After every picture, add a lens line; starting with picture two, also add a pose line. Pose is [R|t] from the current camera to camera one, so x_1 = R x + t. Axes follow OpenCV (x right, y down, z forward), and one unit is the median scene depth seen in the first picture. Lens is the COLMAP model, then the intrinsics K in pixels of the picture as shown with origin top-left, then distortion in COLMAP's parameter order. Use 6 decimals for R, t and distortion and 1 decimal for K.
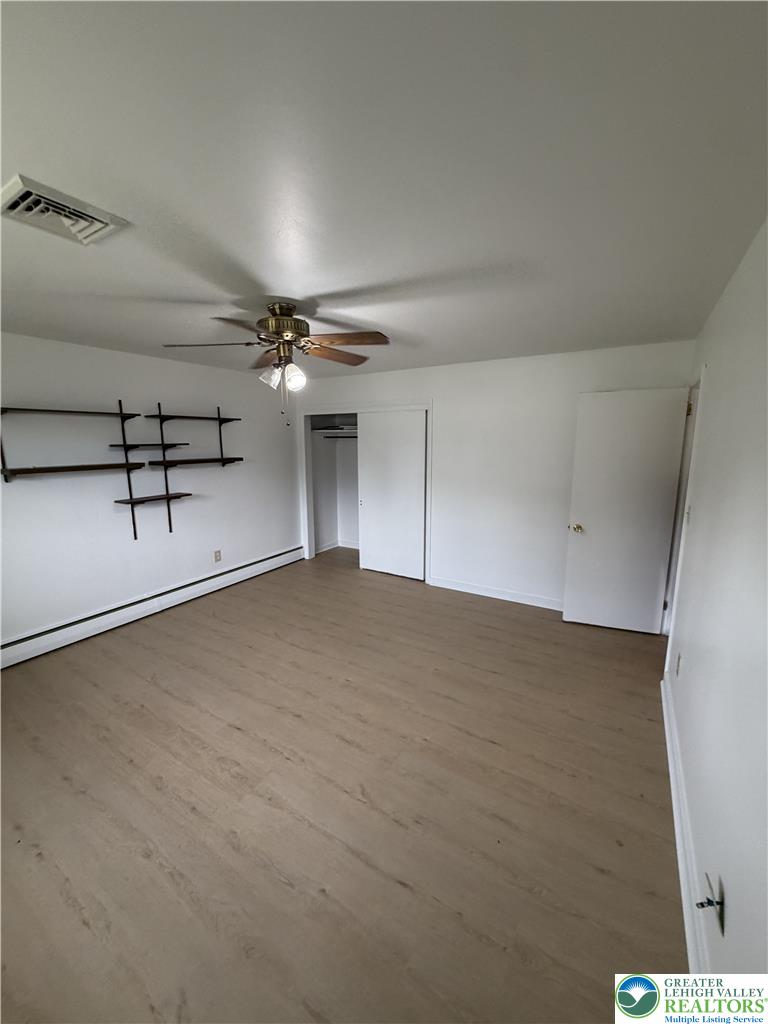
lens RADIAL K [[414.7, 0, 386.4], [0, 414.7, 509.8], [0, 0, 1]] dist [-0.000064, -0.000150]
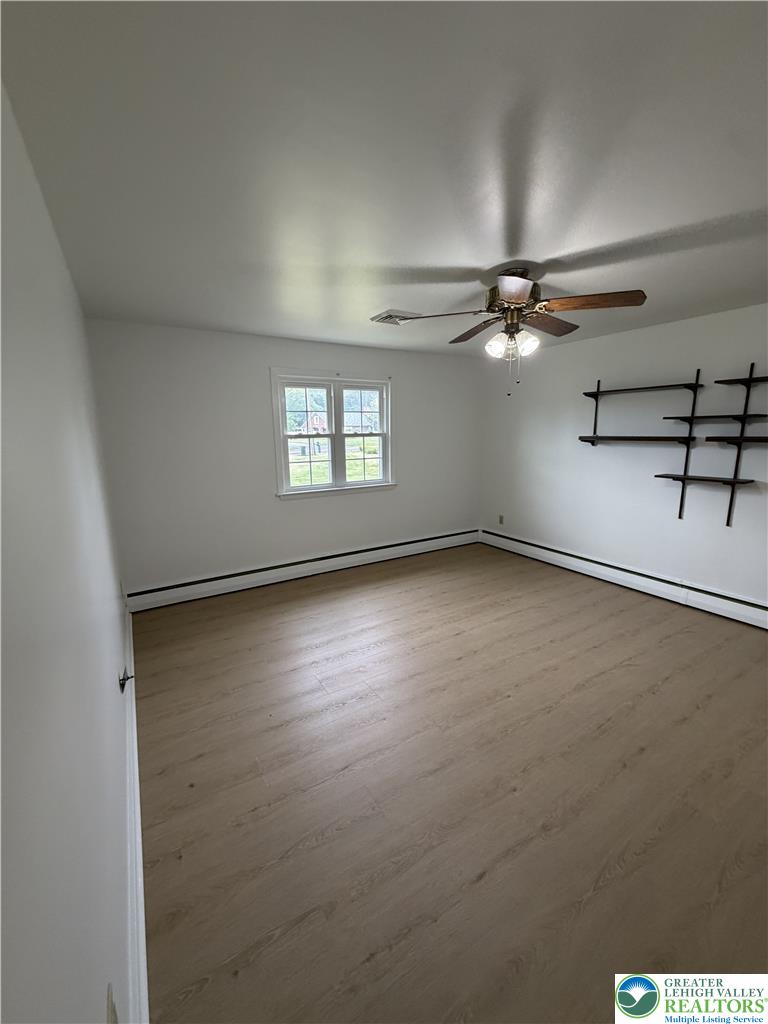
lens RADIAL K [[414.7, 0, 379.0], [0, 414.7, 510.0], [0, 0, 1]] dist [-0.000064, -0.000150]
pose [[-0.471312, 0.176038, -0.864220, 0.675631], [-0.137407, 0.953257, 0.269111, -0.136462], [0.871197, 0.245585, -0.425092, 1.013821]]
